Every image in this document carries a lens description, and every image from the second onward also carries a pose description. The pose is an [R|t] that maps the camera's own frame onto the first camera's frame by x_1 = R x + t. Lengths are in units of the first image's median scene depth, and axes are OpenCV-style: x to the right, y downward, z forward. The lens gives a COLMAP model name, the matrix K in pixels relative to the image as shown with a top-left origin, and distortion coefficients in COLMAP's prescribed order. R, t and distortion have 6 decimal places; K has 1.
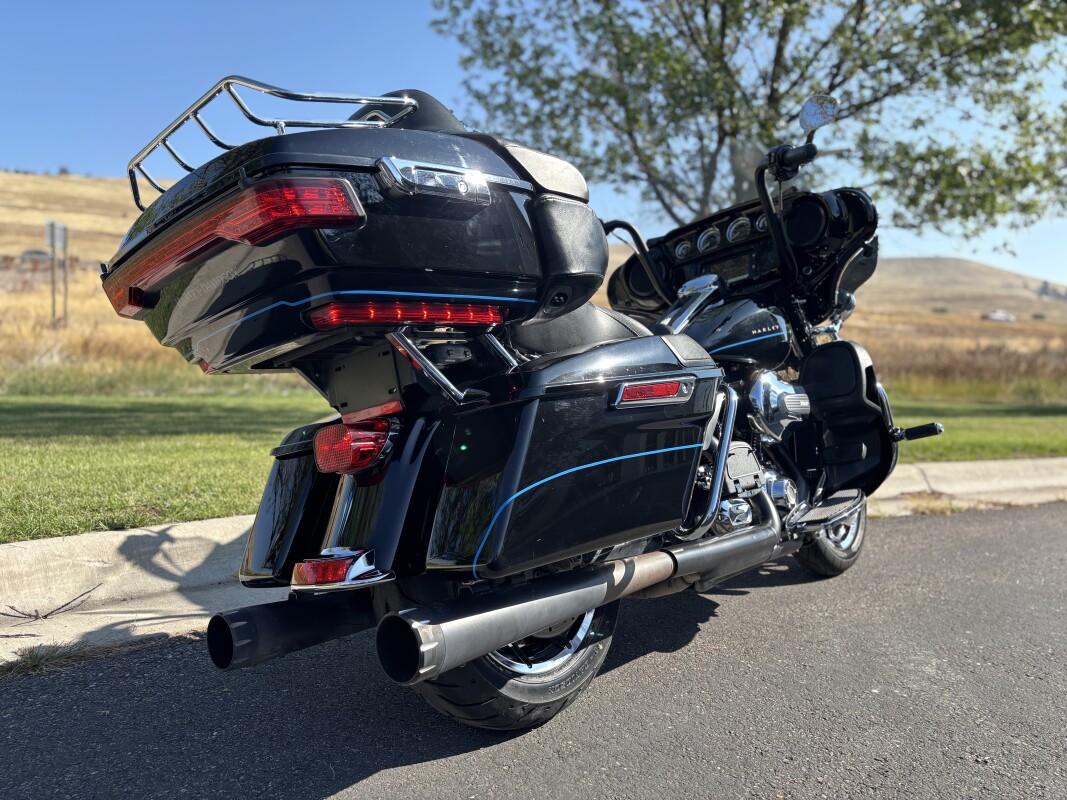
lens RADIAL K [[812.2, 0, 526.5], [0, 812.2, 406.9], [0, 0, 1]] dist [0.018252, 0.004836]
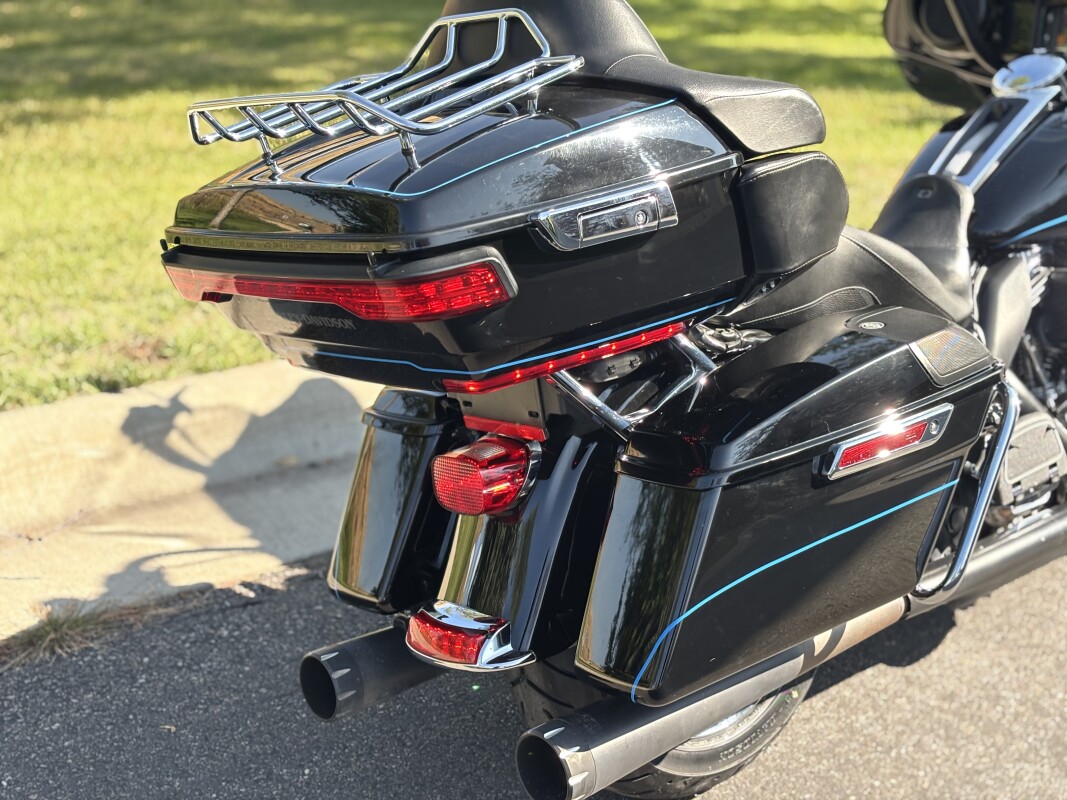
lens RADIAL K [[1579.7, 0, 534.5], [0, 1579.7, 397.5], [0, 0, 1]] dist [0.201138, 0.000000]
pose [[0.991857, 0.067816, -0.107798, -0.006394], [-0.029744, 0.946376, 0.321694, -0.454237], [0.123833, -0.315868, 0.940687, -0.346674]]
